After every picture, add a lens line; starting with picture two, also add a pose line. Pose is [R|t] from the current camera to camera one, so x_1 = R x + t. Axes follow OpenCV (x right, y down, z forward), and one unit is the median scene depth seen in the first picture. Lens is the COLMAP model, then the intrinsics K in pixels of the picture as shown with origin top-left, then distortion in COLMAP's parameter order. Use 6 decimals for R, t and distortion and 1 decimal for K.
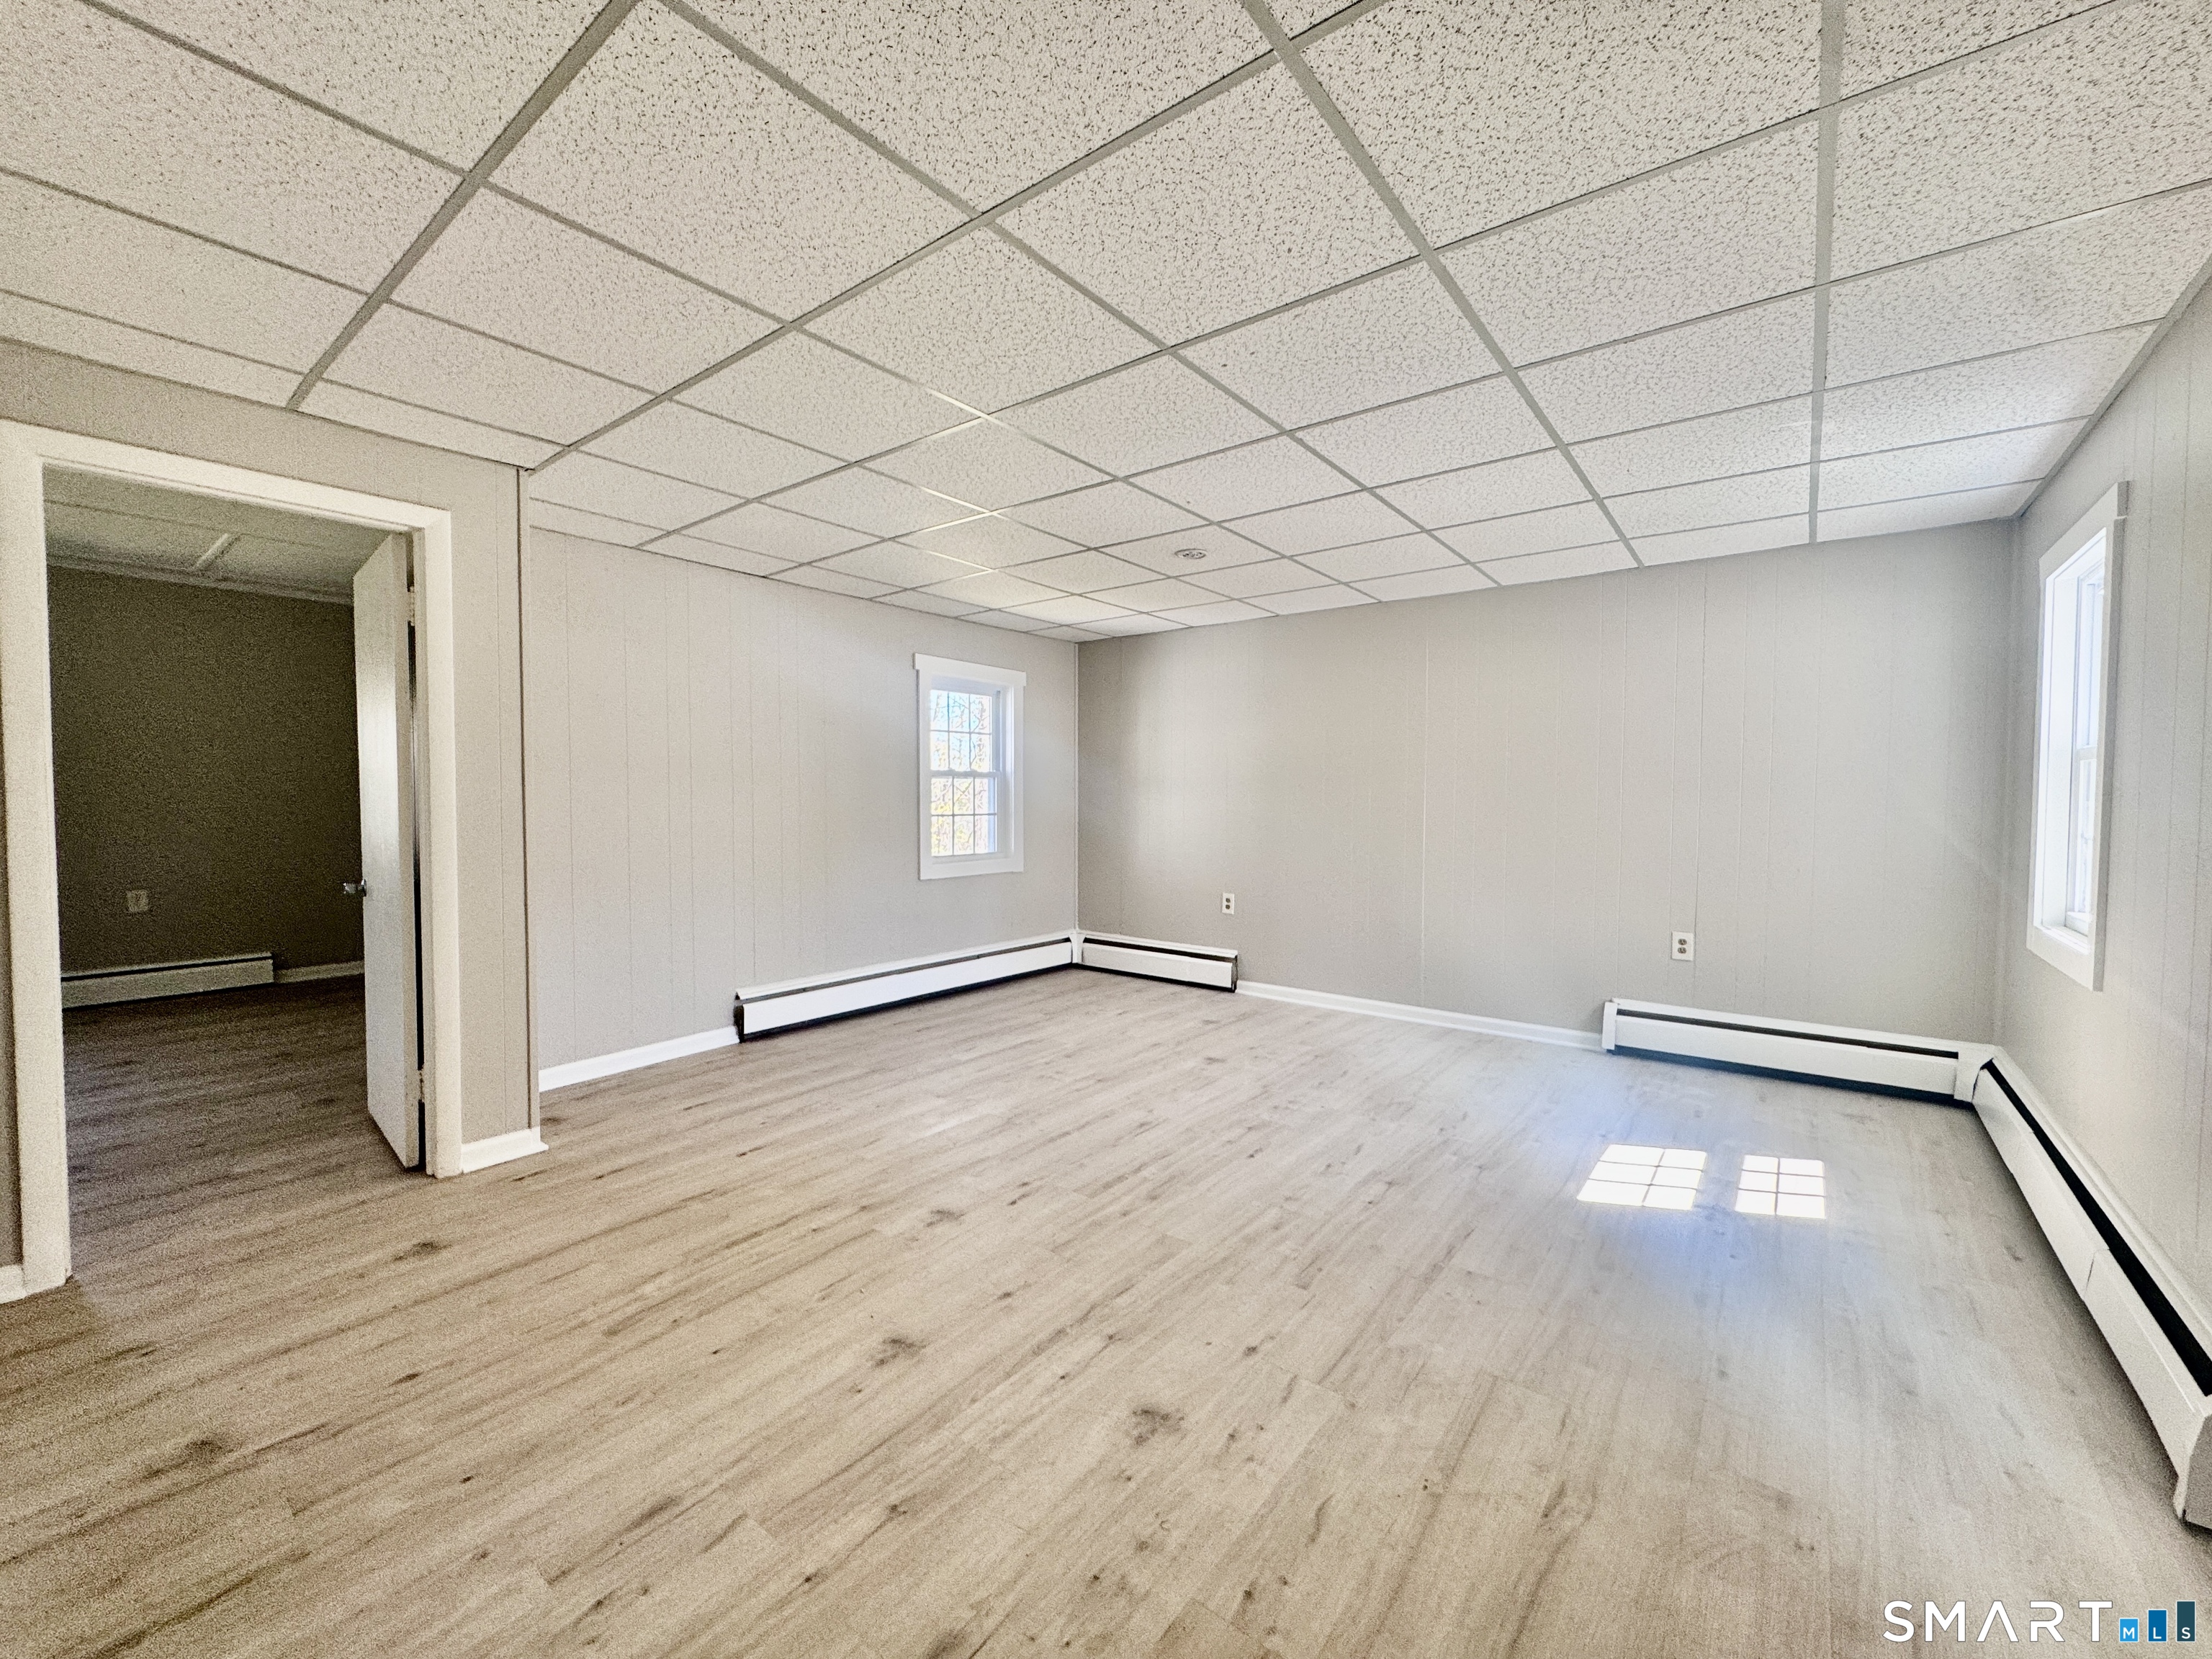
lens RADIAL K [[884.9, 0, 1107.1], [0, 884.9, 828.9], [0, 0, 1]] dist [-0.004082, 0.000518]
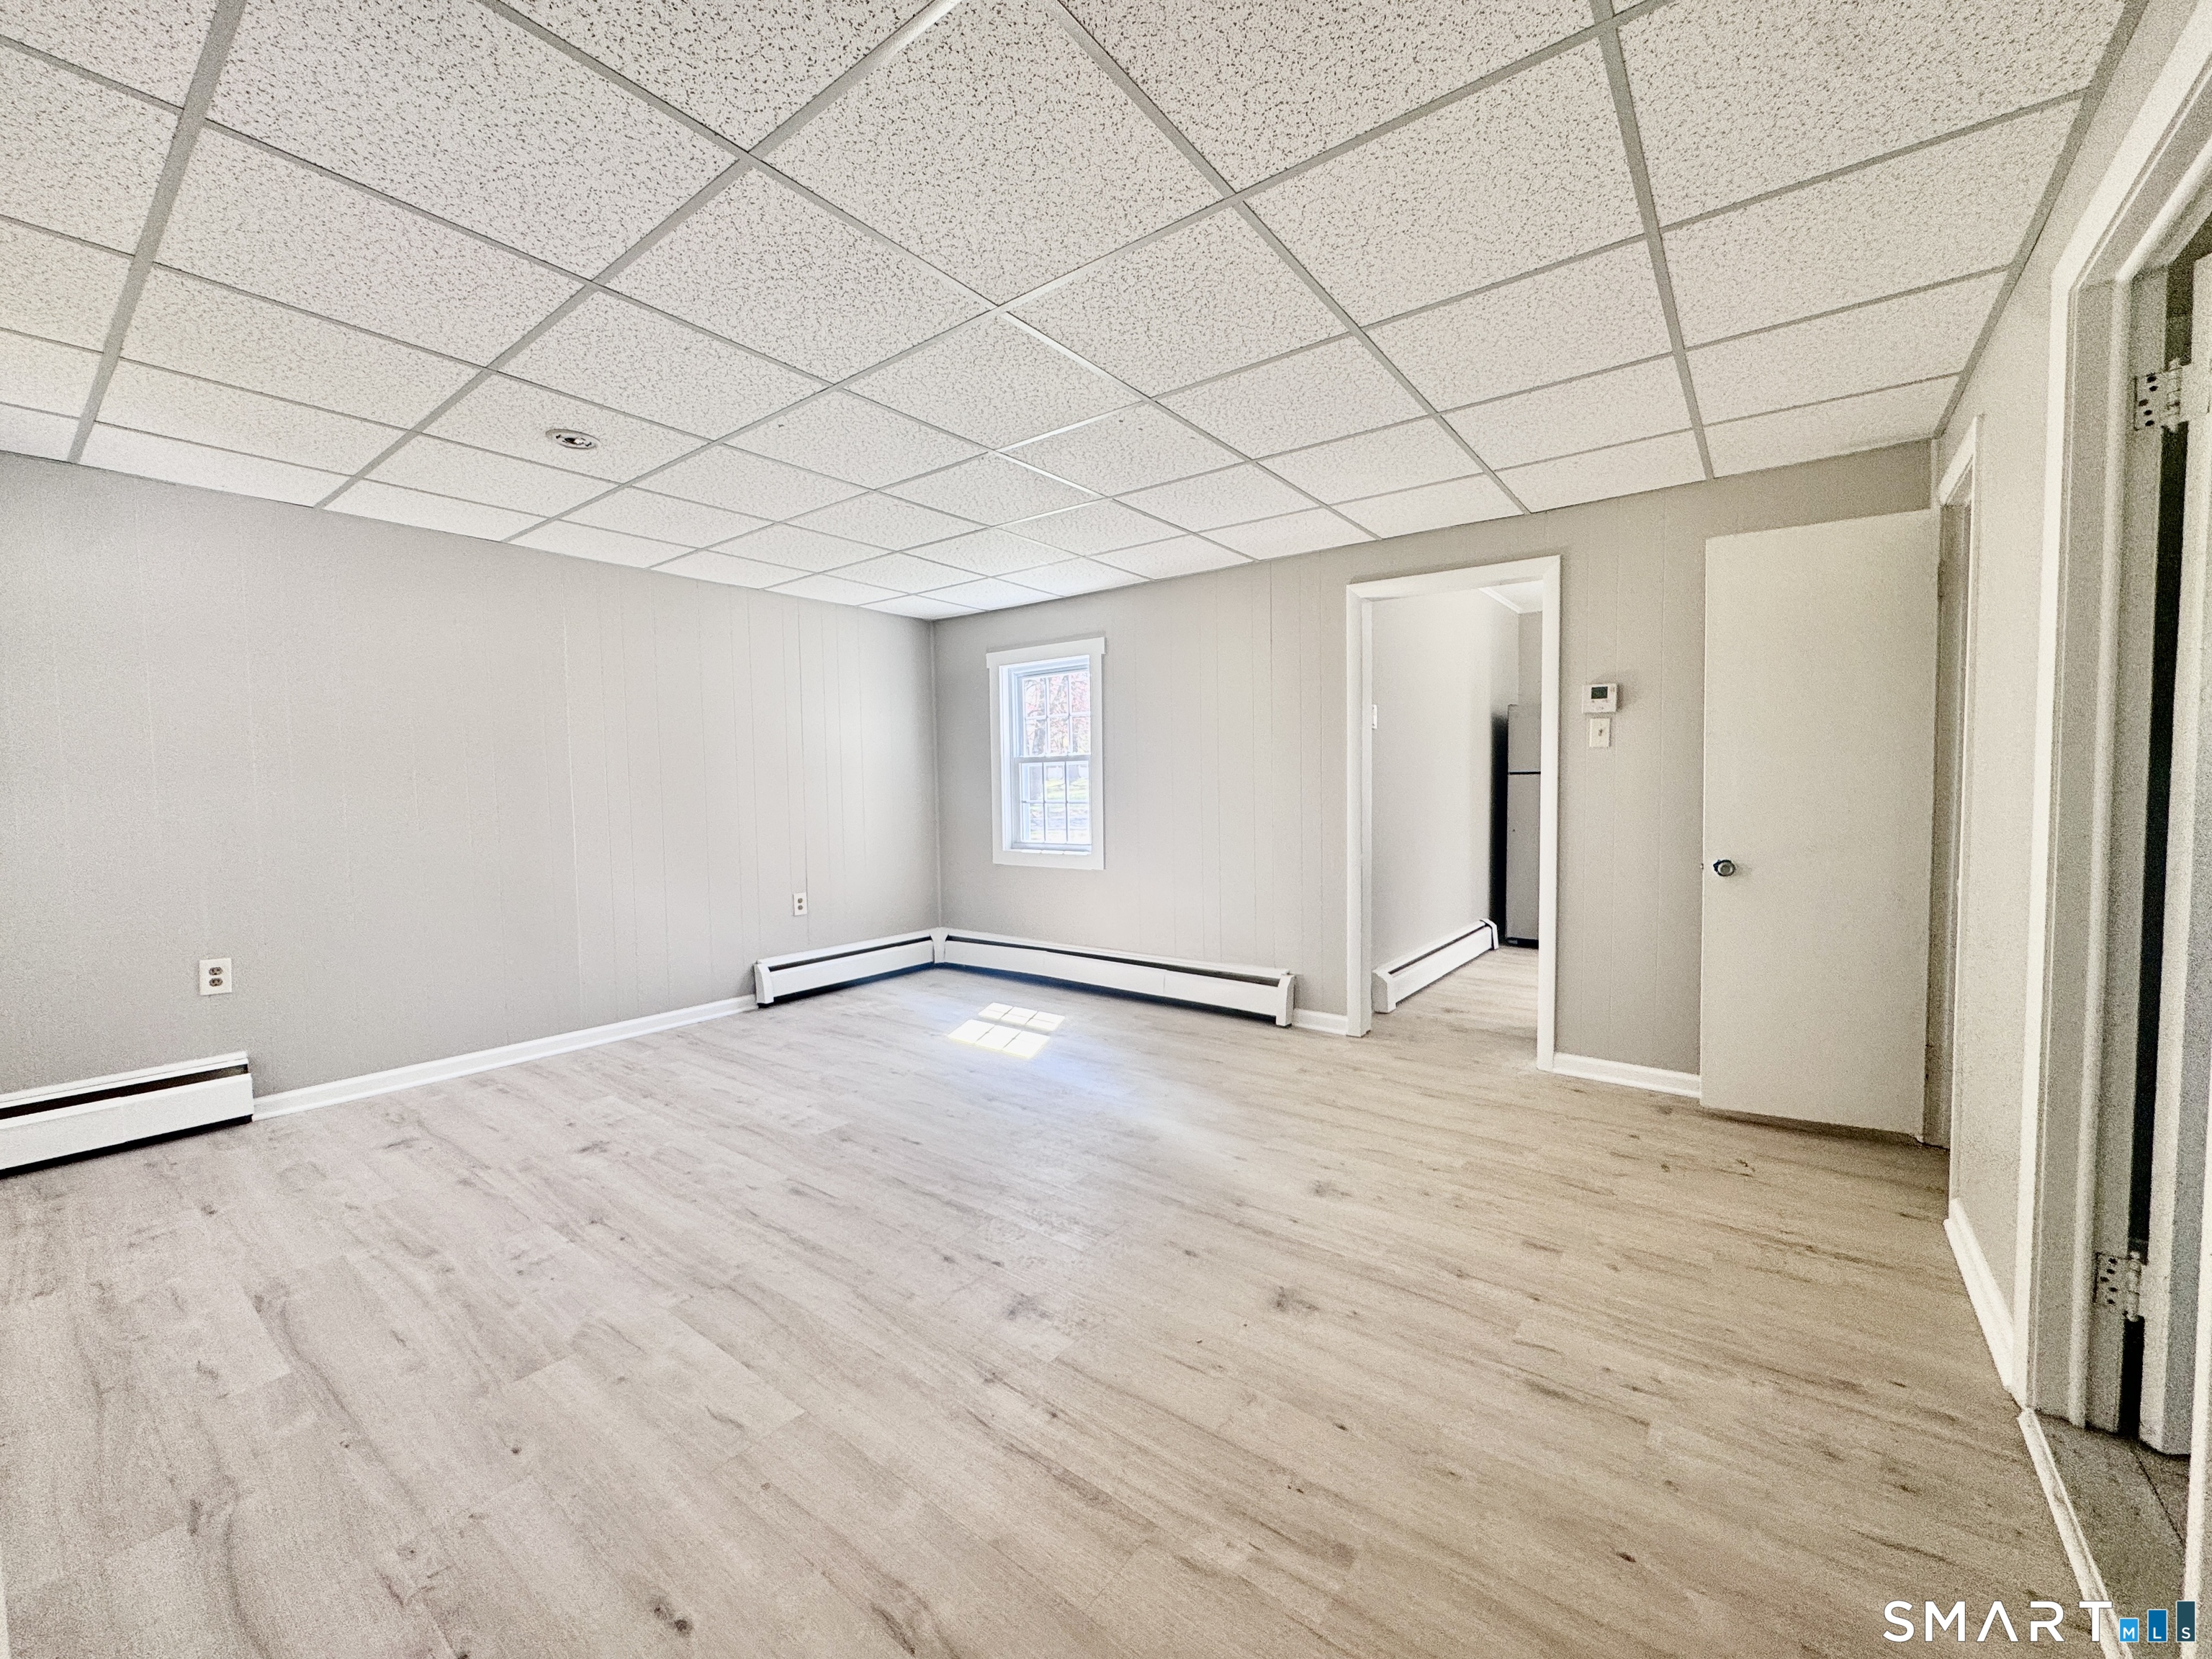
lens RADIAL K [[884.9, 0, 1107.1], [0, 884.9, 828.9], [0, 0, 1]] dist [-0.004082, 0.000518]
pose [[-0.013673, -0.051304, 0.998589, -0.720847], [0.049797, 0.997409, 0.051925, -0.019860], [-0.998666, 0.050436, -0.011083, 0.691889]]
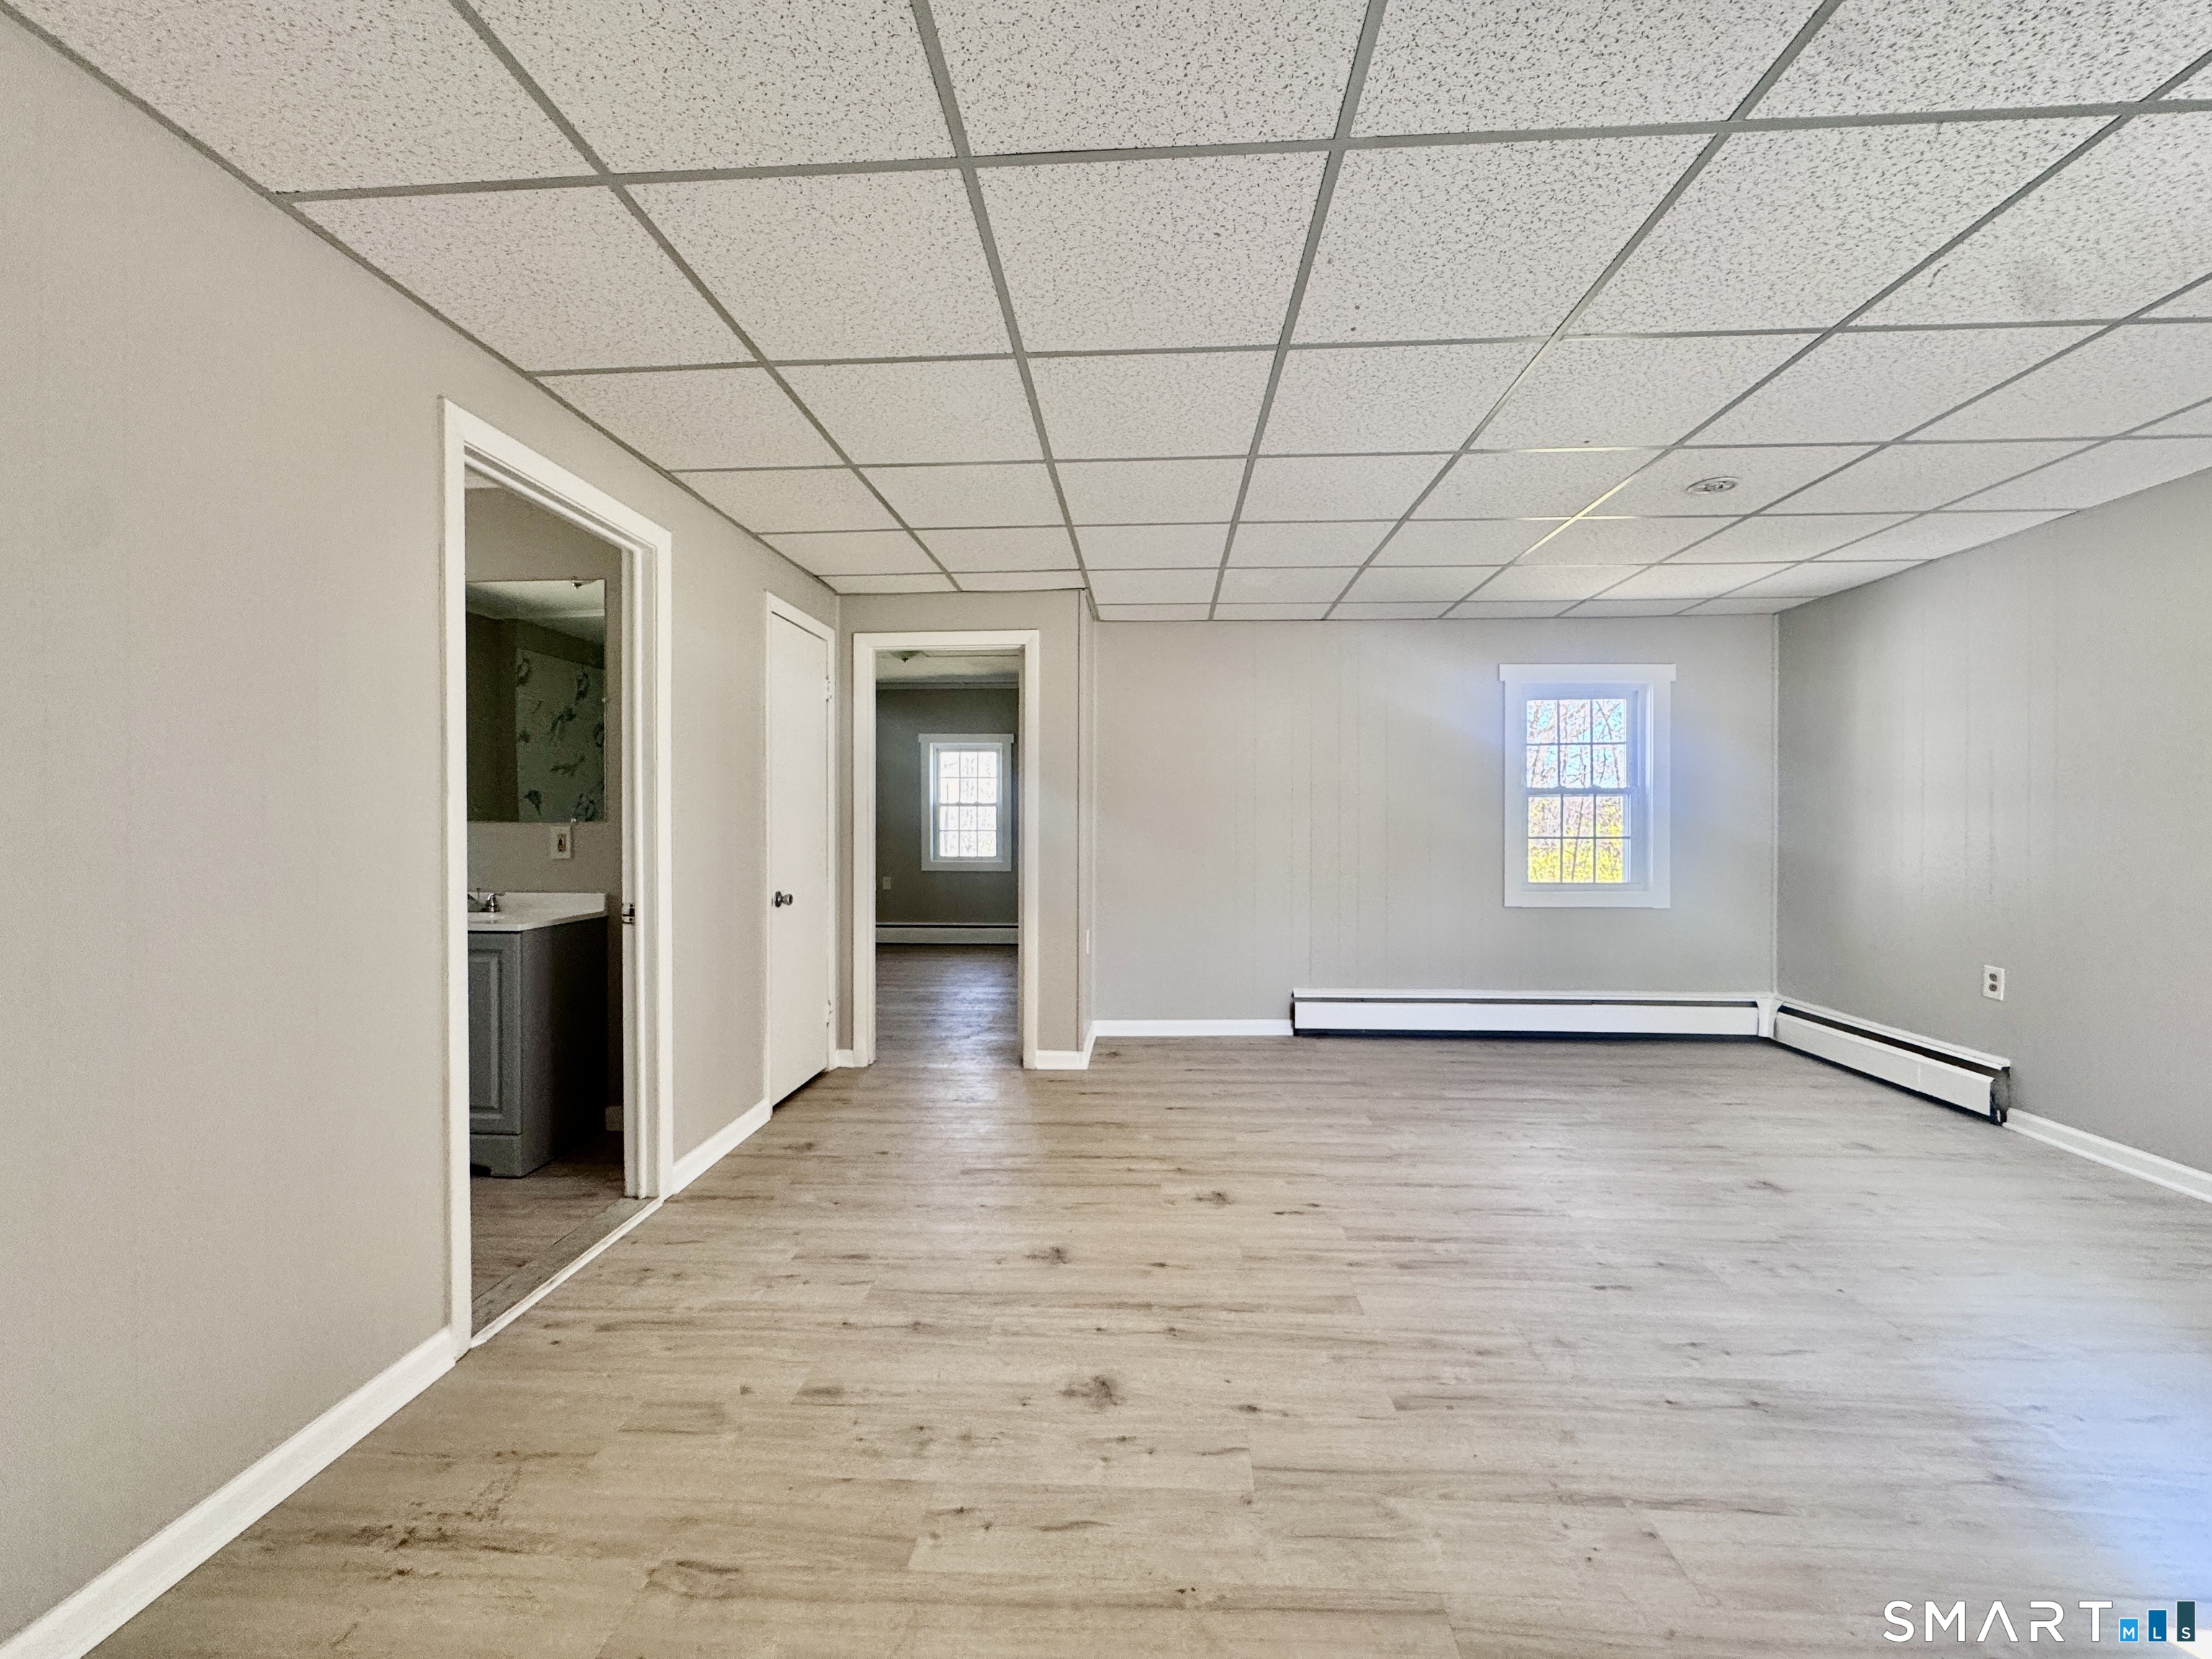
lens RADIAL K [[884.9, 0, 1107.1], [0, 884.9, 828.9], [0, 0, 1]] dist [-0.004082, 0.000518]
pose [[0.572407, 0.001395, -0.819968, 0.476227], [-0.027229, 0.999479, -0.017308, 0.005365], [0.819517, 0.032234, 0.572147, 0.192690]]
